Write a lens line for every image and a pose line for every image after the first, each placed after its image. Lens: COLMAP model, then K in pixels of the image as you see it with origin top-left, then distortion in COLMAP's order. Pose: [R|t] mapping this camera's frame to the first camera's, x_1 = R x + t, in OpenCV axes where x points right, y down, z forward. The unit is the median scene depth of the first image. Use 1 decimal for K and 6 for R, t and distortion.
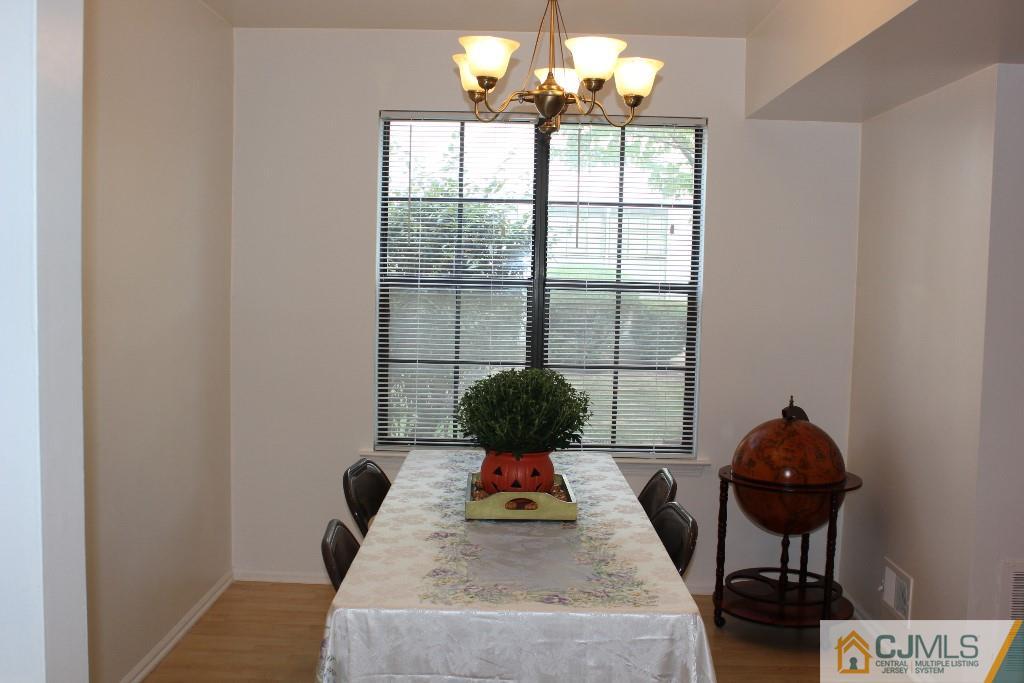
lens RADIAL K [[1001.7, 0, 512.0], [0, 1001.7, 341.5], [0, 0, 1]] dist [-0.136236, 0.000358]
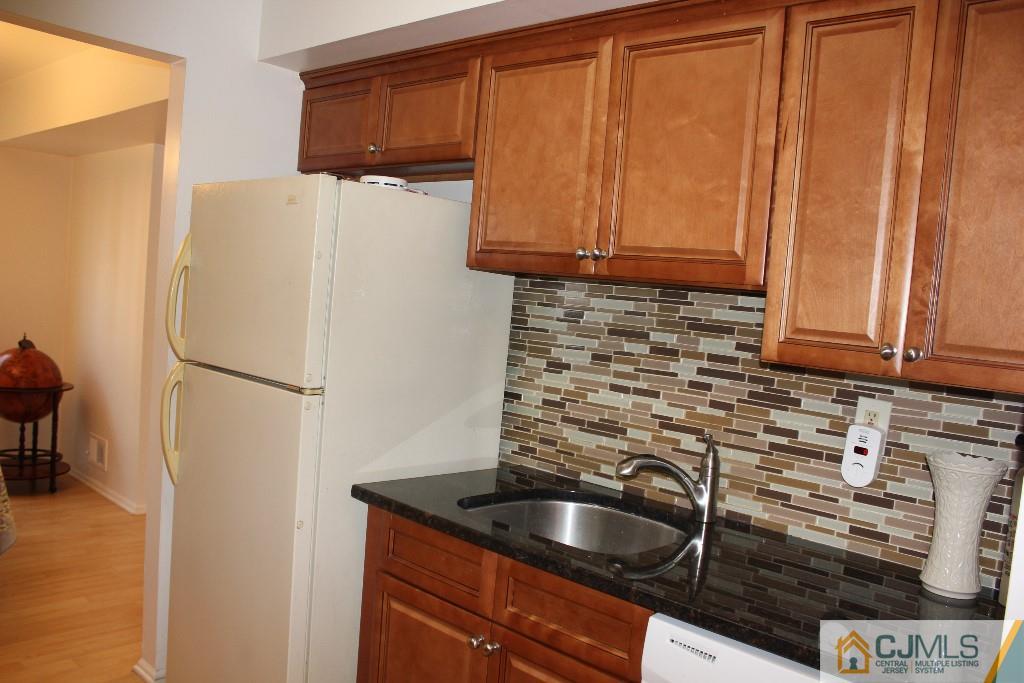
lens RADIAL K [[842.9, 0, 512.0], [0, 842.9, 341.5], [0, 0, 1]] dist [-0.166838, 0.126659]
pose [[0.666290, -0.013356, 0.745573, -0.150209], [-0.012458, 0.999501, 0.029038, 0.022851], [-0.745589, -0.028636, 0.665791, -0.407297]]
